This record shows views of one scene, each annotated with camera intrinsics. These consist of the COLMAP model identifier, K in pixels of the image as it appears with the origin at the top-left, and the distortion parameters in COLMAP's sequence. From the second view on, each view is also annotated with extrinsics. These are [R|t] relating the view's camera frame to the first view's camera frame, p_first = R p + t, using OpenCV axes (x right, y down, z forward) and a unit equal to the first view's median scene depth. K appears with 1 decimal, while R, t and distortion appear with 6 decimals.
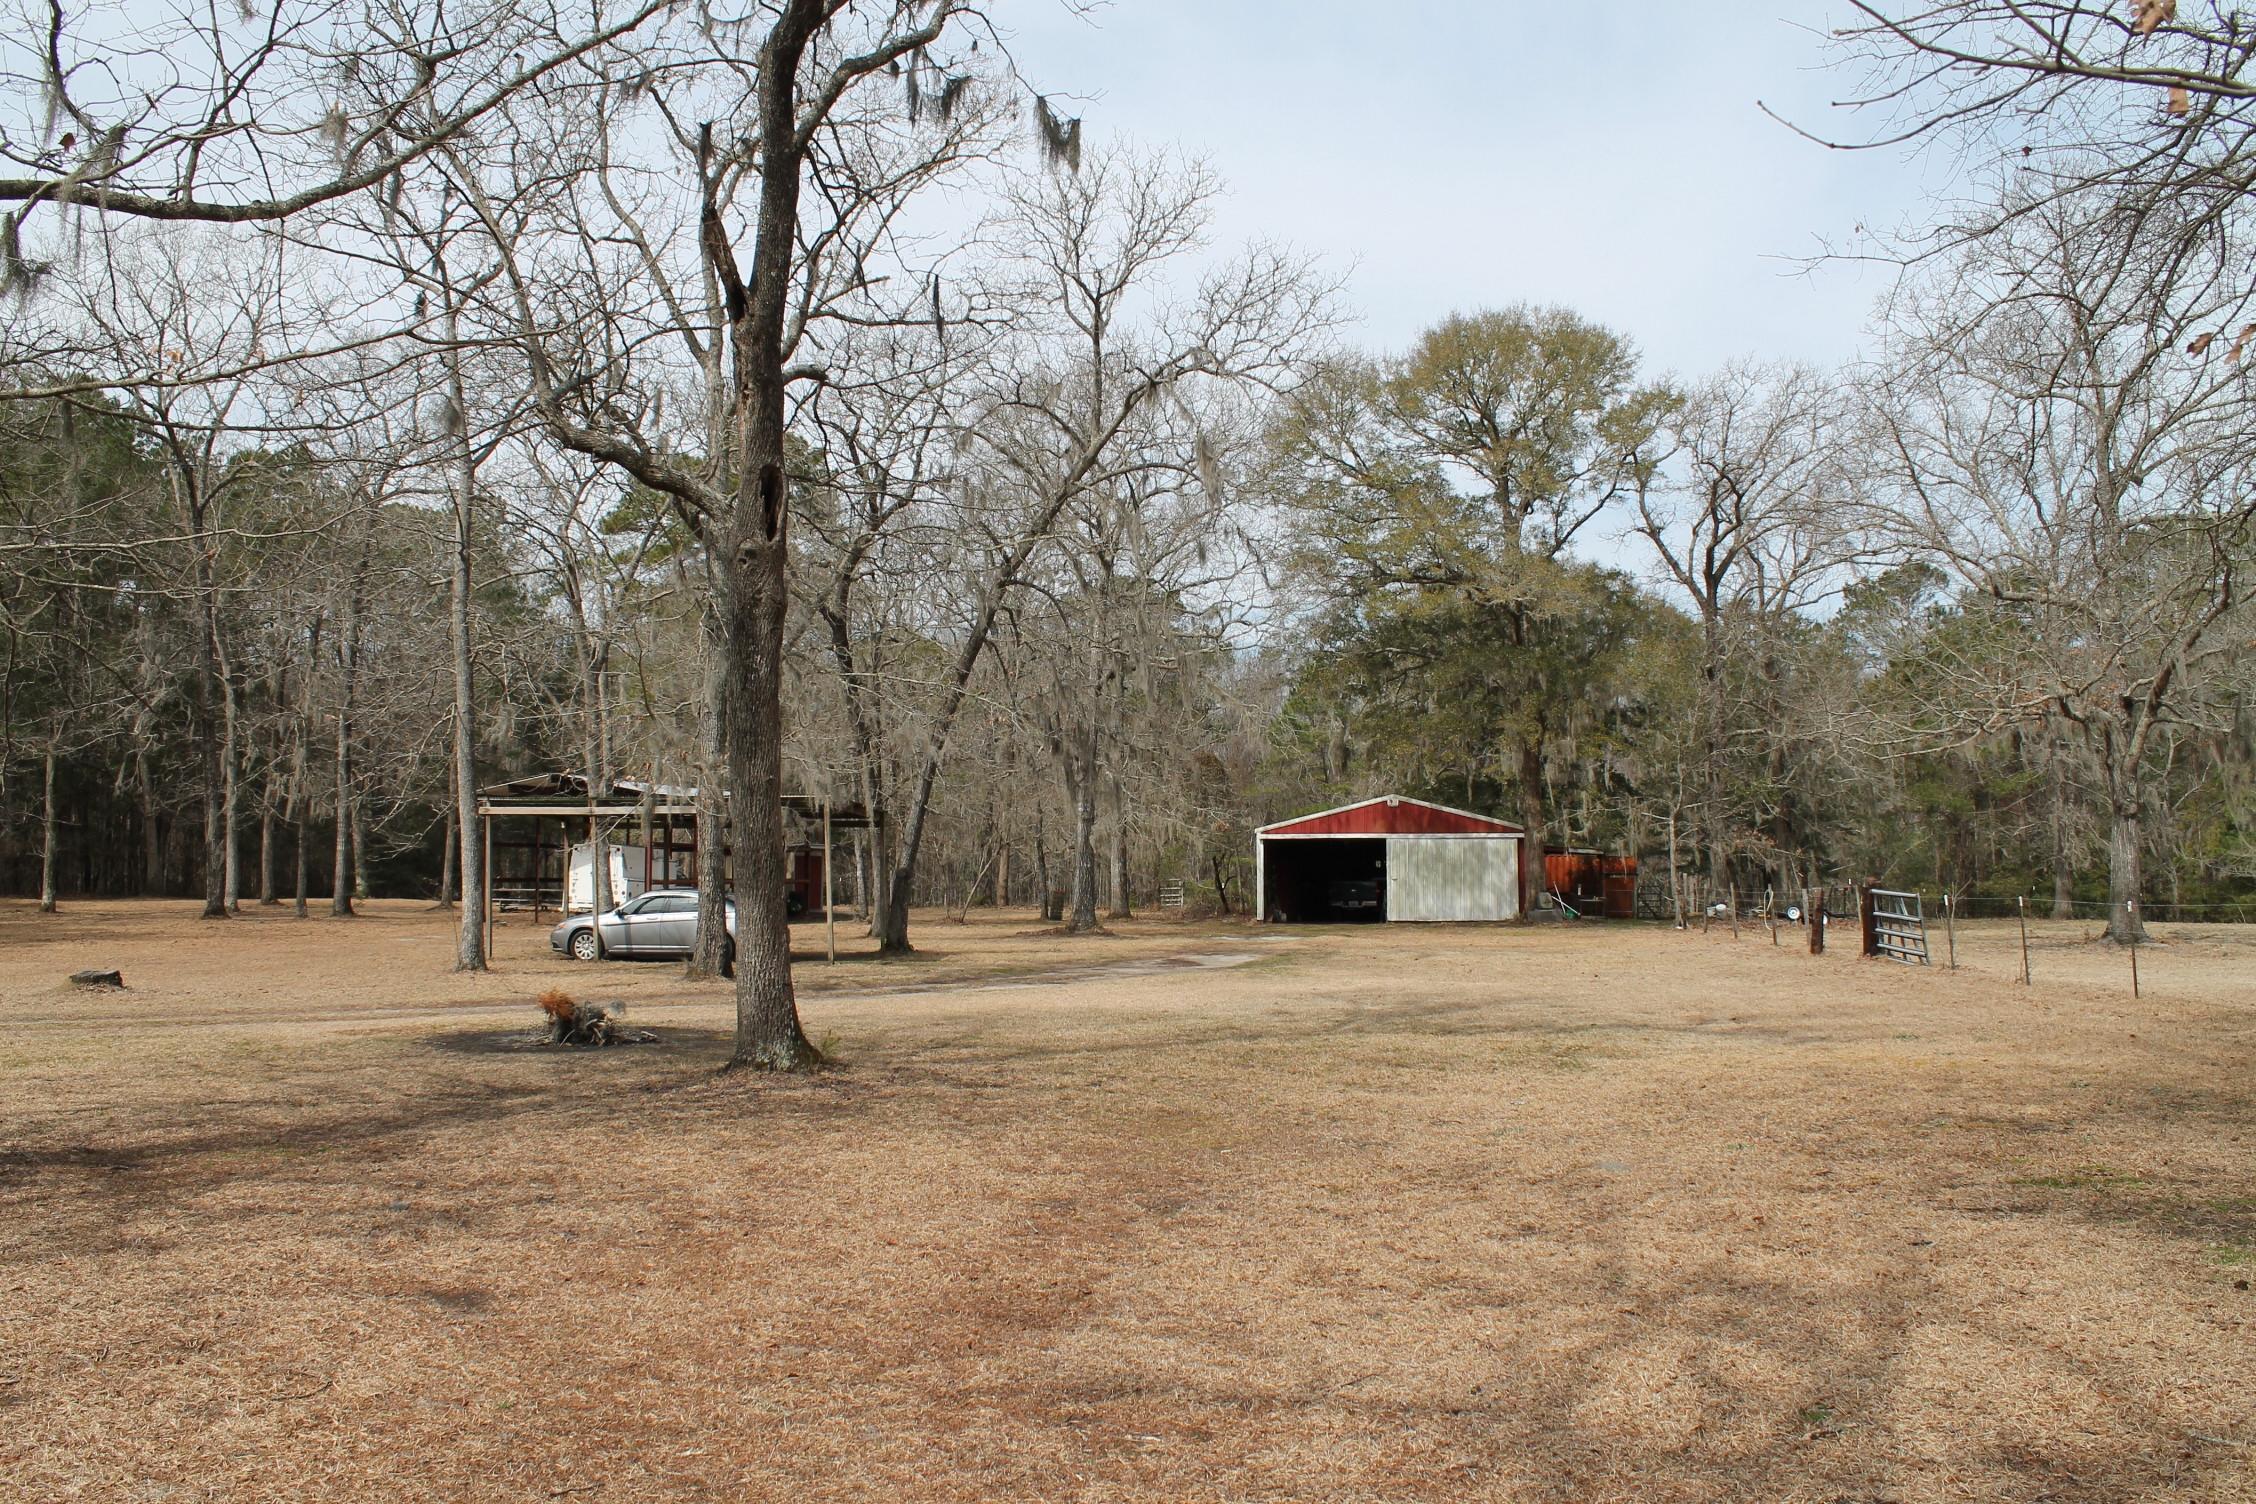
lens RADIAL K [[1929.0, 0, 1125.6], [0, 1929.0, 762.3], [0, 0, 1]] dist [-0.166492, 0.152681]
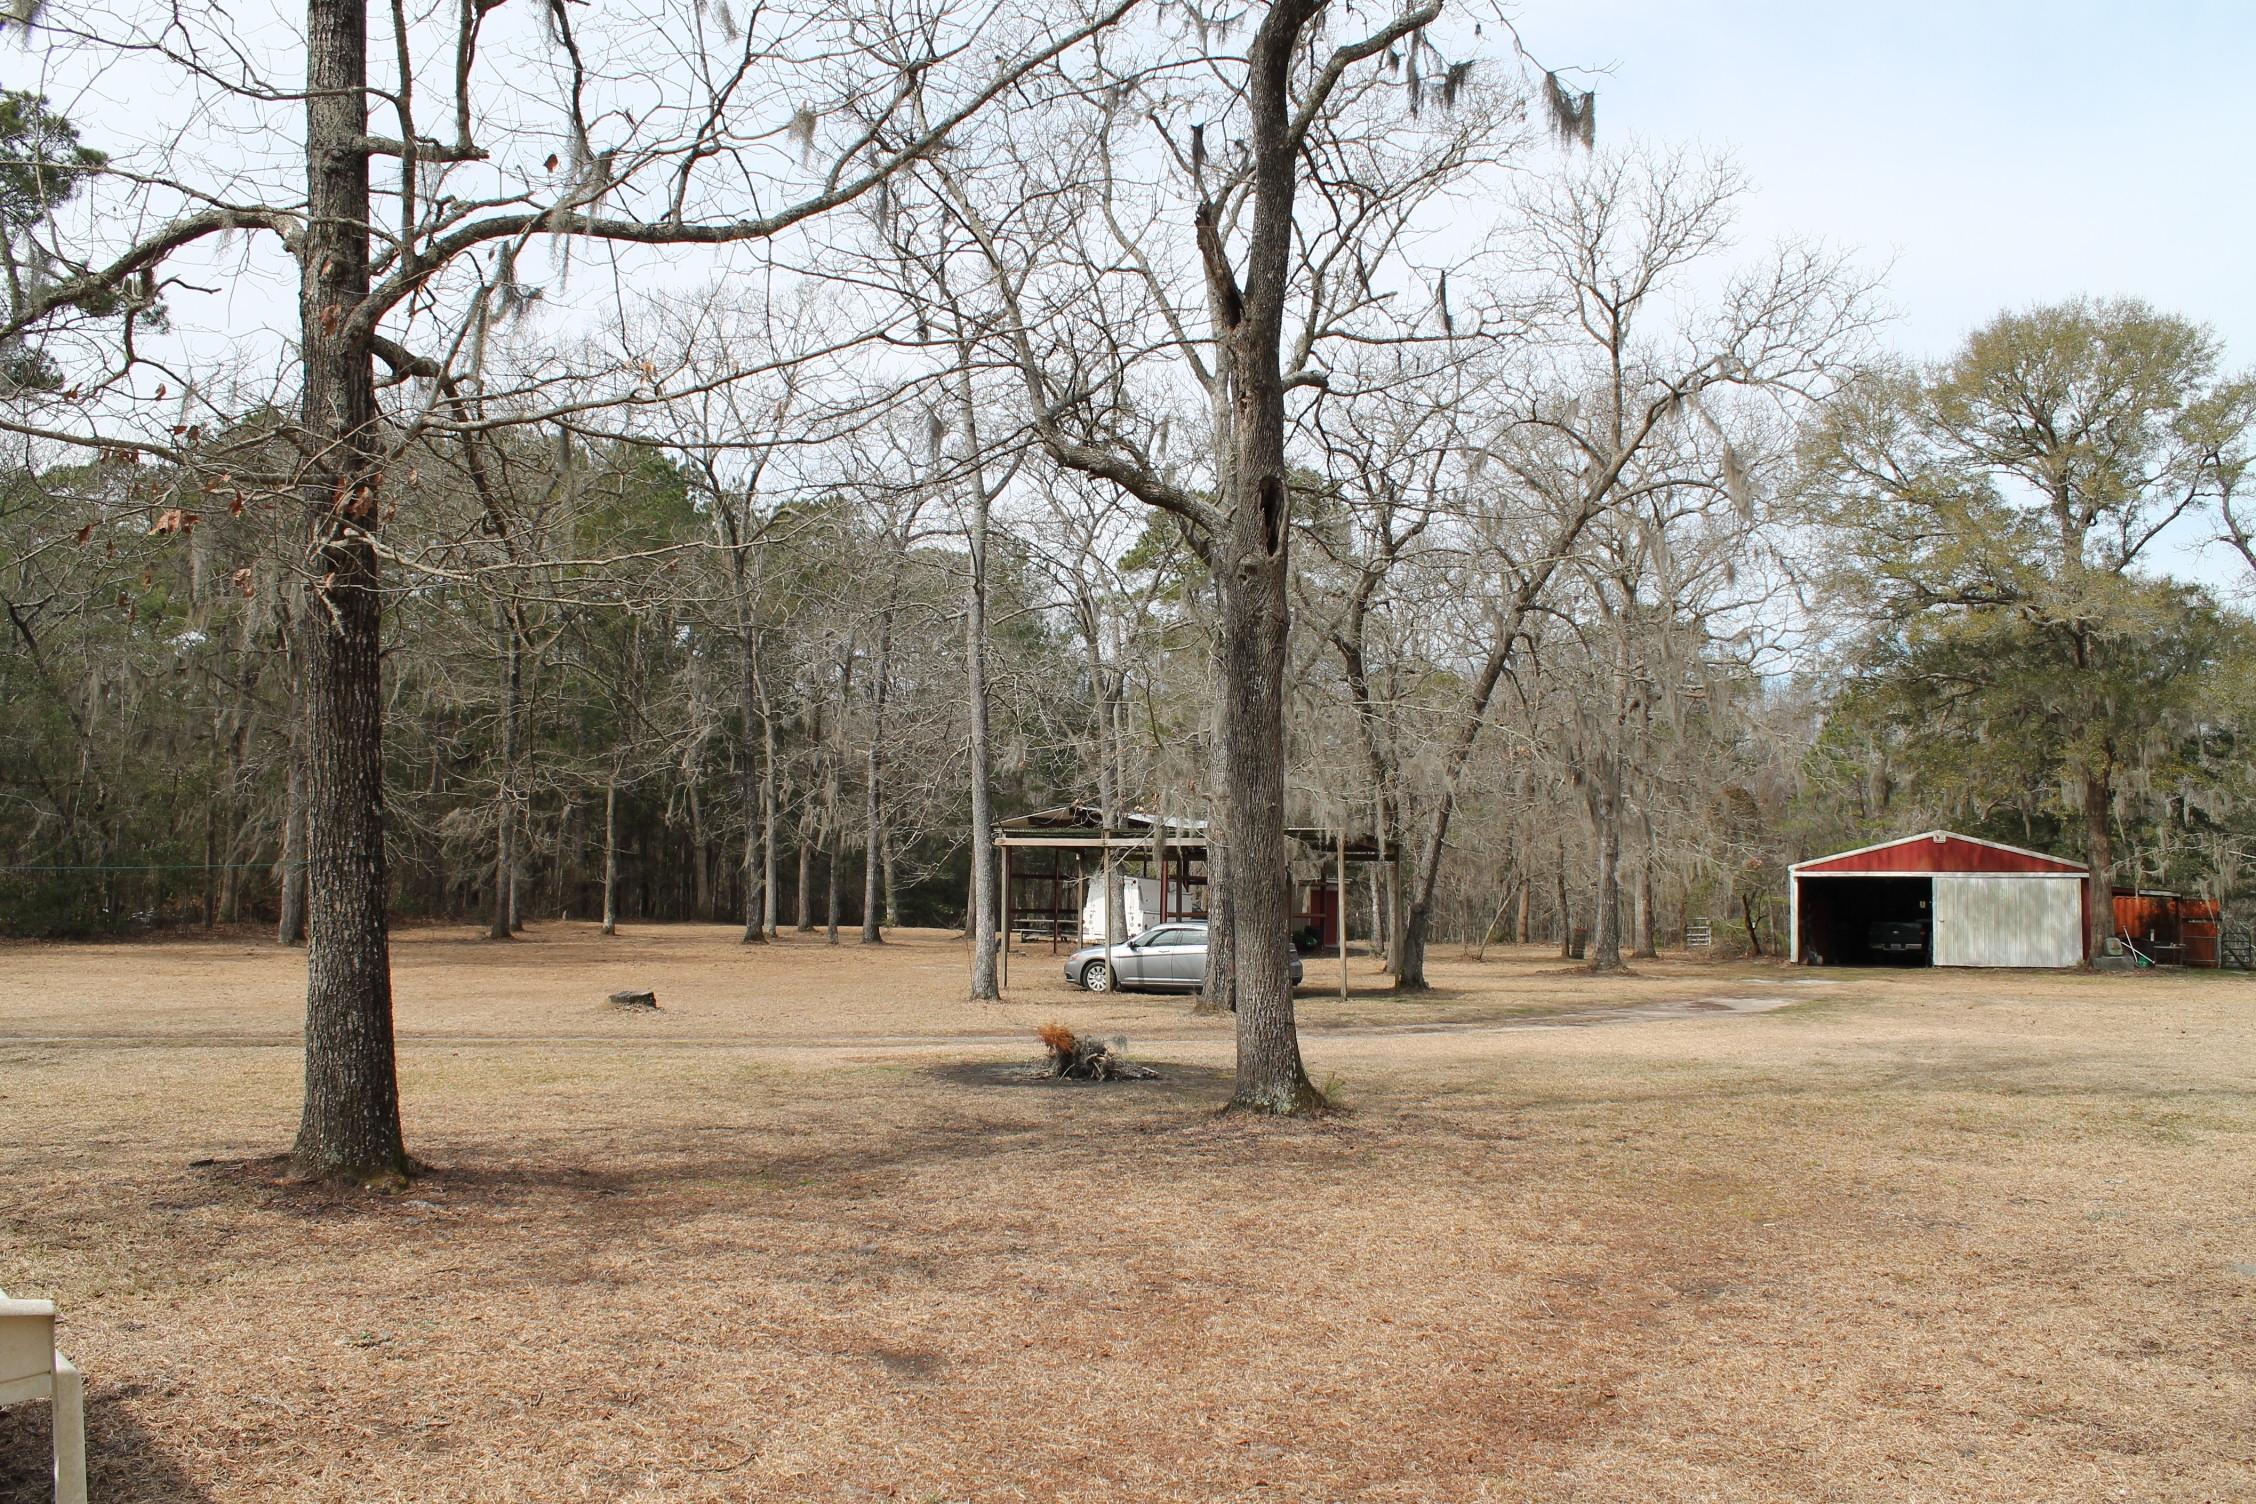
lens RADIAL K [[1929.0, 0, 1125.6], [0, 1929.0, 762.3], [0, 0, 1]] dist [-0.166492, 0.152681]
pose [[0.964269, -0.003716, -0.264898, -0.001091], [-0.001165, 0.999832, -0.018268, 0.001795], [0.264922, 0.017923, 0.964103, 0.025789]]
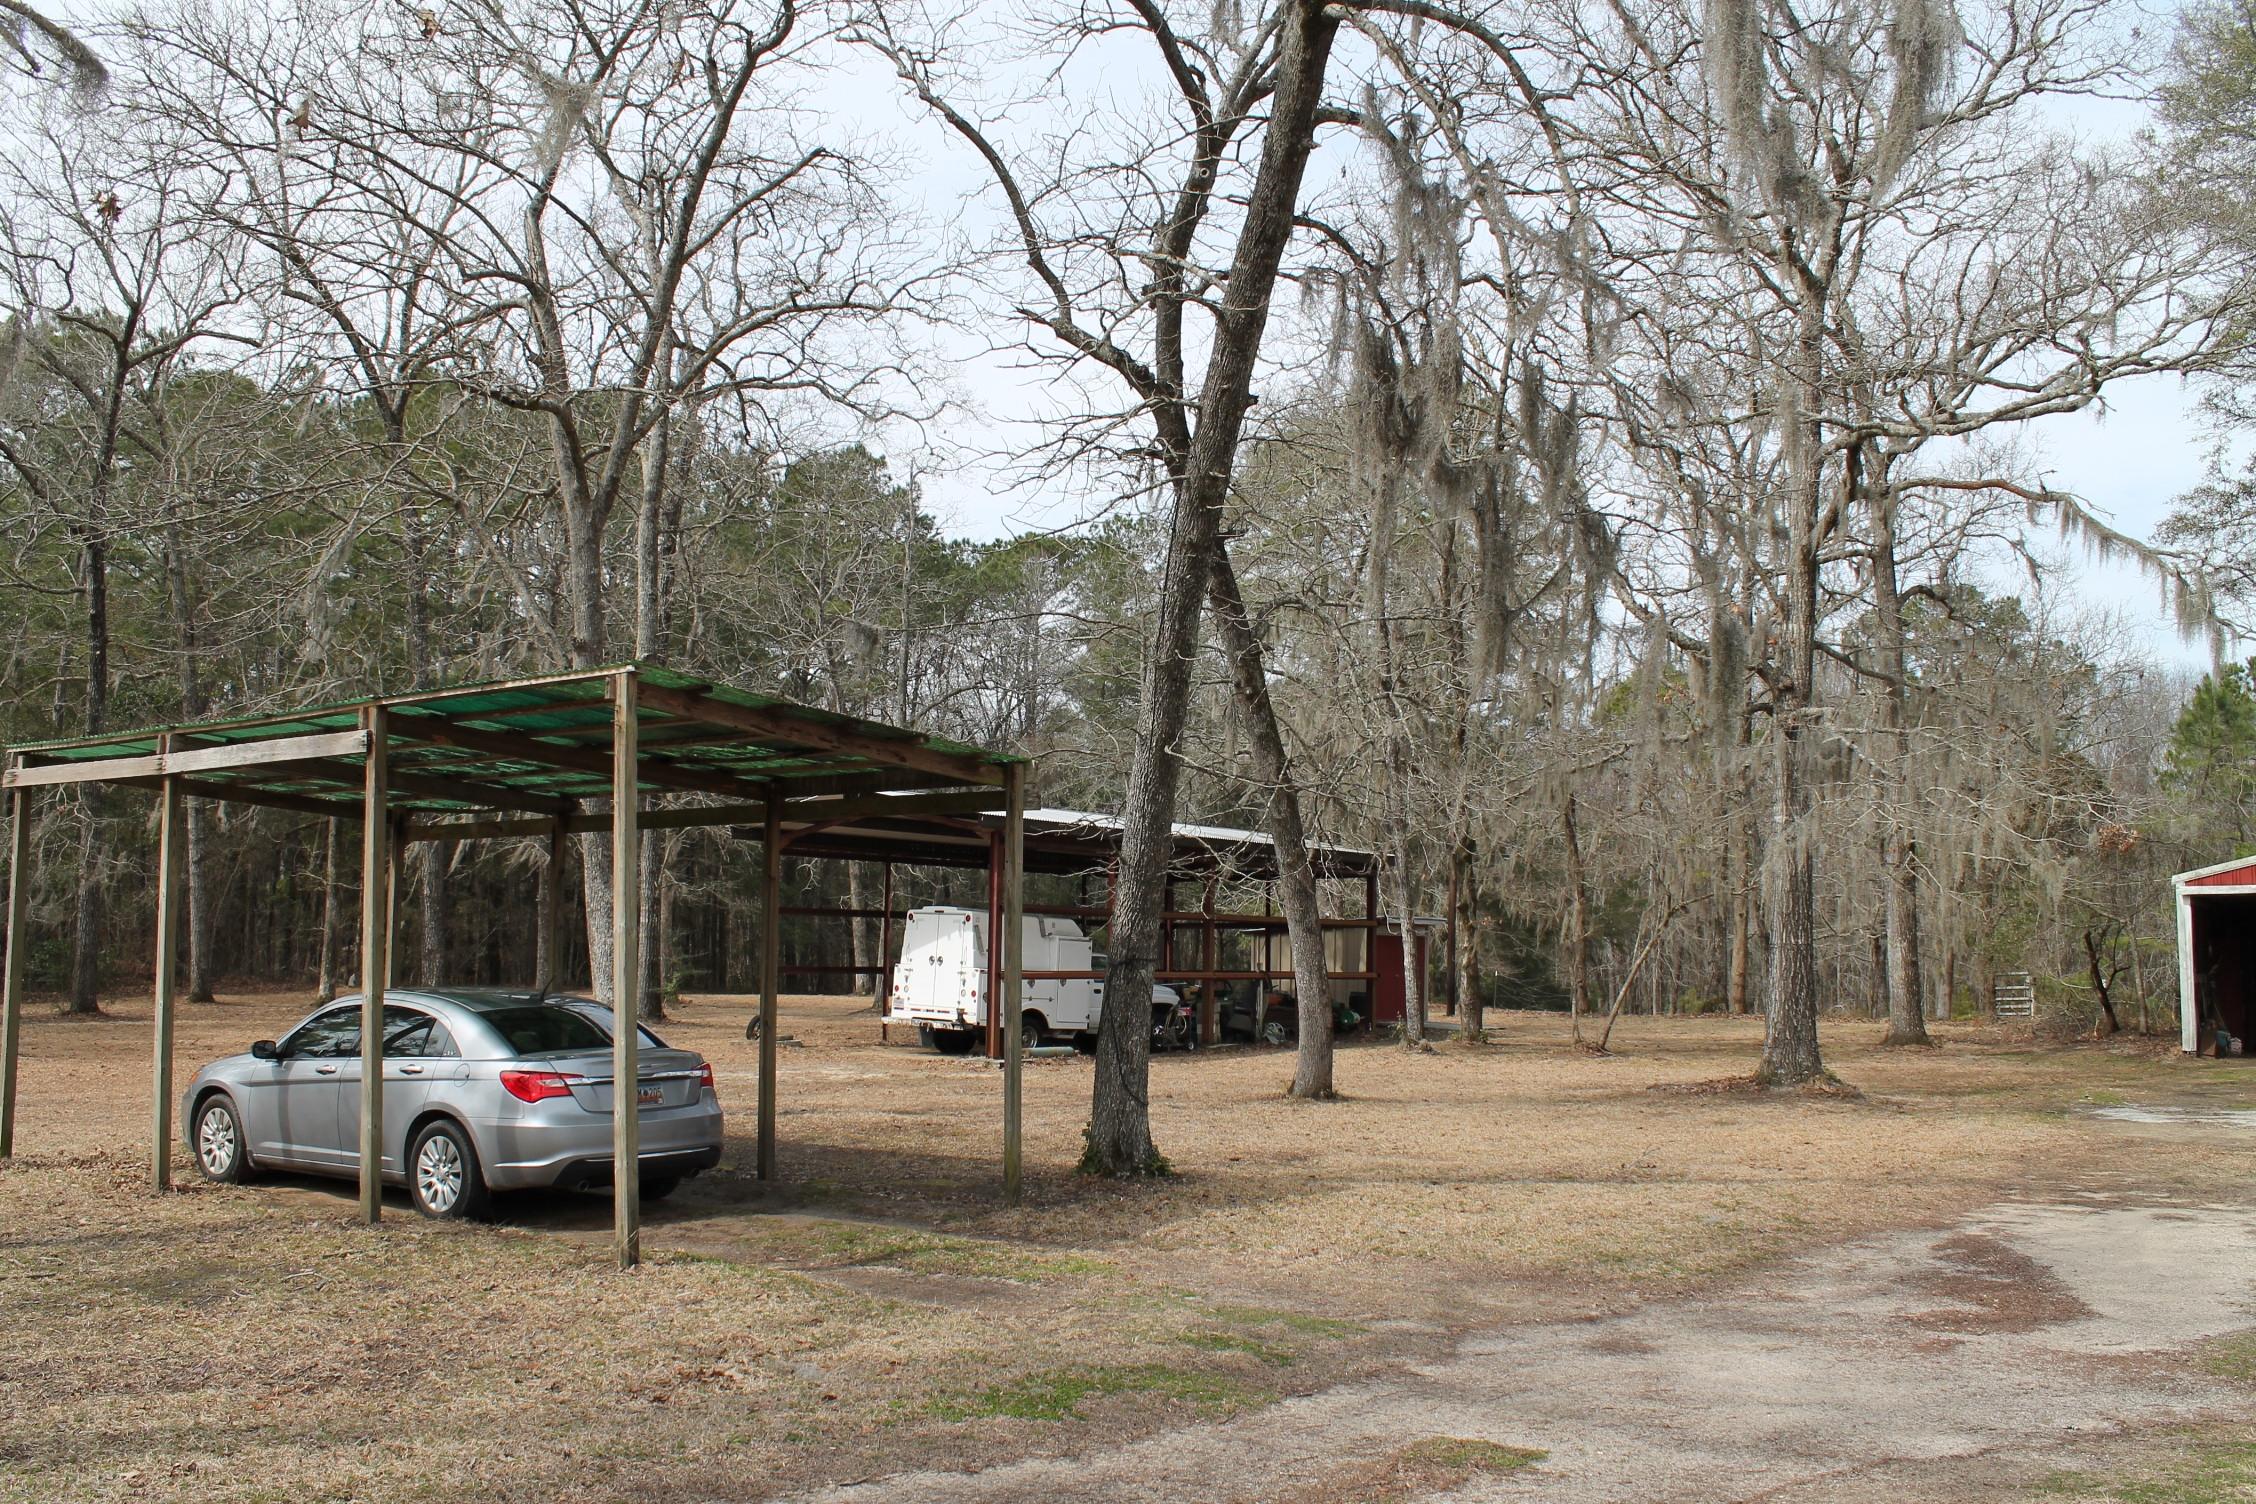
lens RADIAL K [[1929.0, 0, 1125.6], [0, 1929.0, 762.3], [0, 0, 1]] dist [-0.166492, 0.152681]
pose [[0.910982, -0.034482, -0.411003, 0.029908], [0.014492, 0.998560, -0.051656, 0.047002], [0.412192, 0.041102, 0.910169, 0.775512]]
